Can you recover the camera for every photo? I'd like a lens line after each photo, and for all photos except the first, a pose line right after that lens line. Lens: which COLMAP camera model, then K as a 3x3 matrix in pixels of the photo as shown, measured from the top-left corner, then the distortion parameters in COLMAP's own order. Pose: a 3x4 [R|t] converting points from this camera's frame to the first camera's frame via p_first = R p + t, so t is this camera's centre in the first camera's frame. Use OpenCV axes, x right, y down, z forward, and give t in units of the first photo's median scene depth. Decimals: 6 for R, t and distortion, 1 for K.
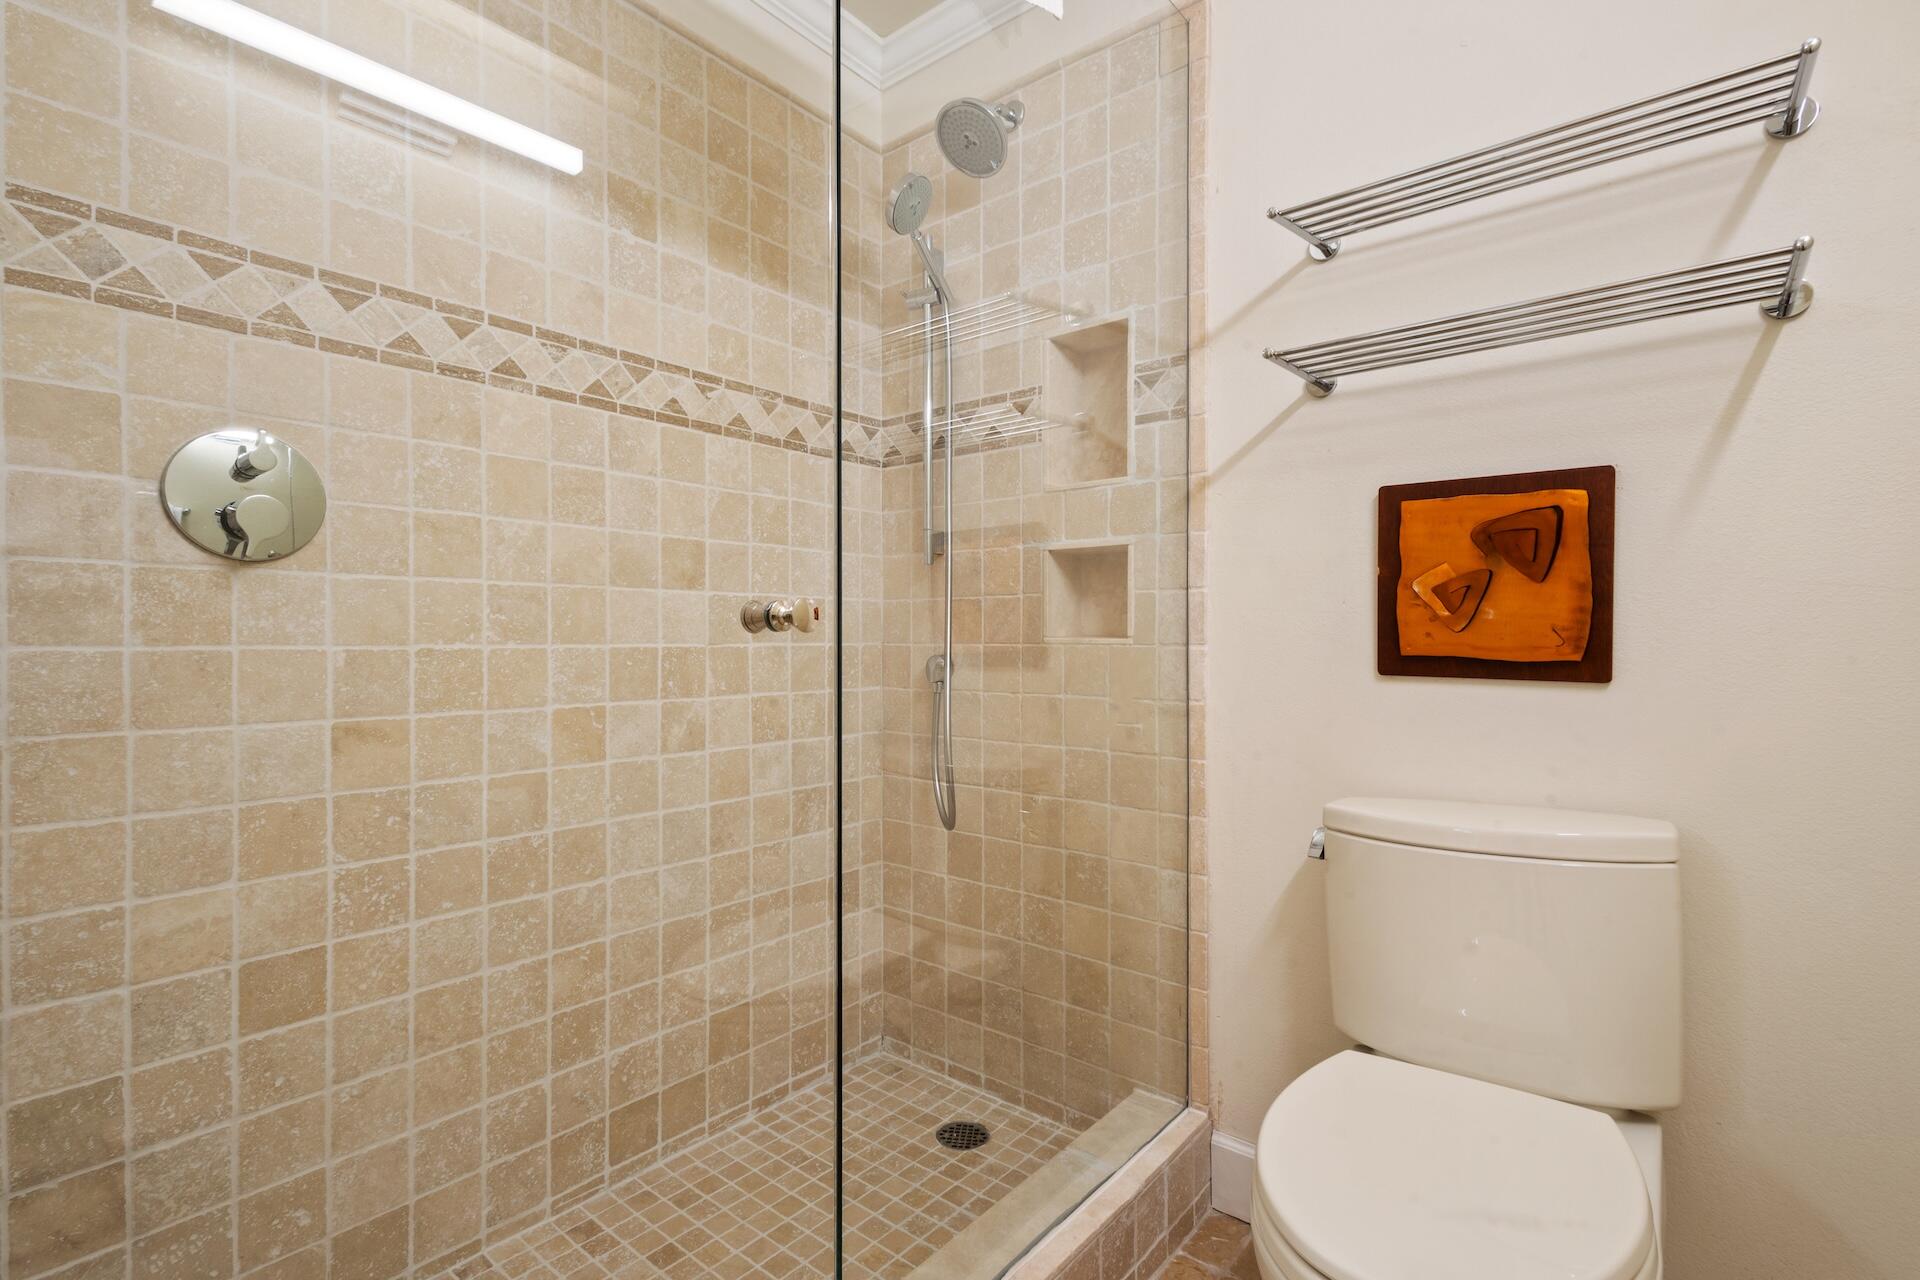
lens RADIAL K [[885.2, 0, 968.0], [0, 885.2, 637.8], [0, 0, 1]] dist [0.026278, -0.022152]
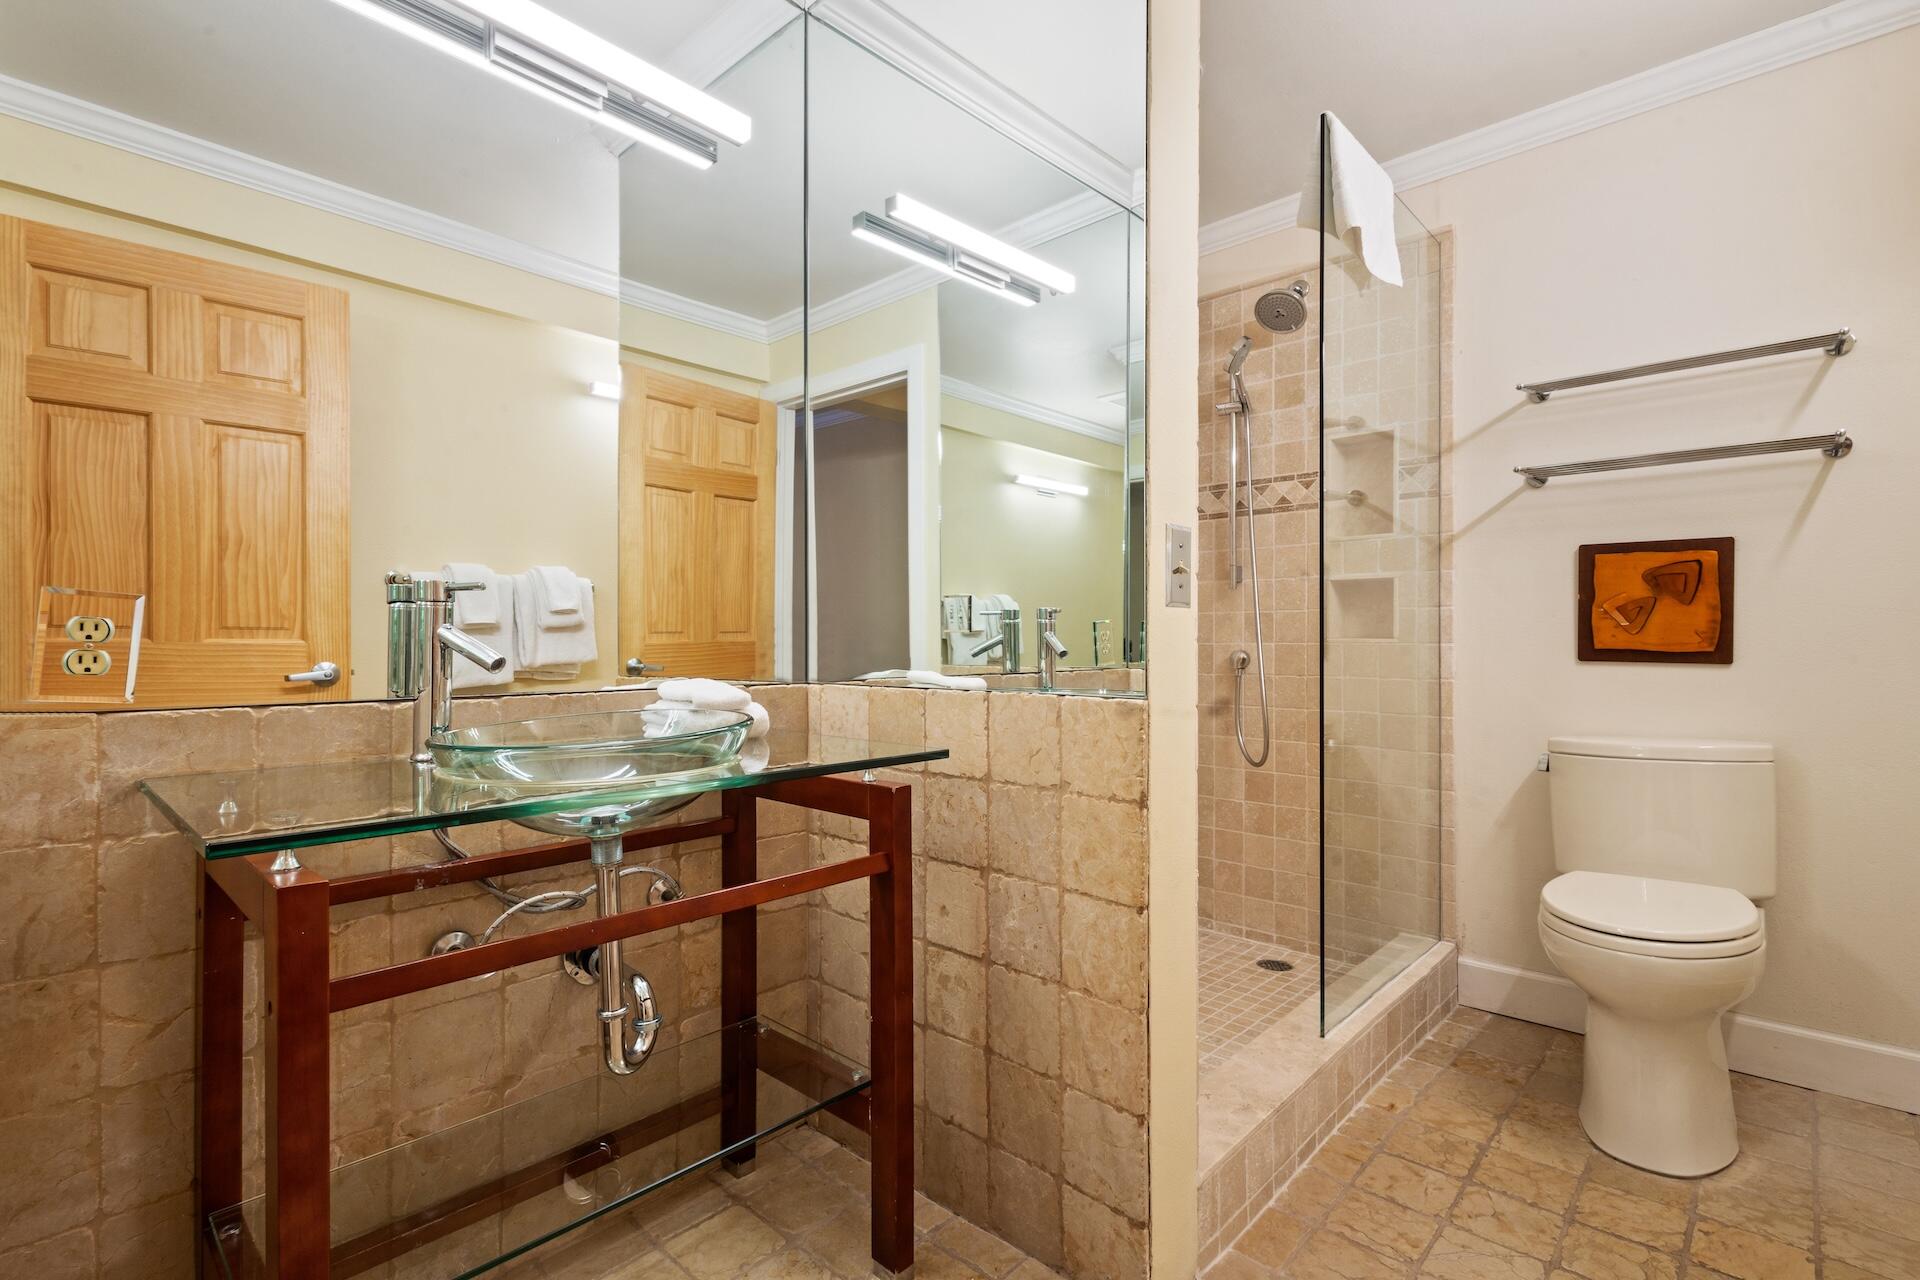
lens RADIAL K [[874.5, 0, 967.2], [0, 874.5, 638.0], [0, 0, 1]] dist [0.026554, -0.021425]
pose [[0.997399, 0.001661, -0.072066, -0.466064], [-0.002072, 0.999982, -0.005624, 0.009888], [0.072055, 0.005759, 0.997384, -0.594094]]
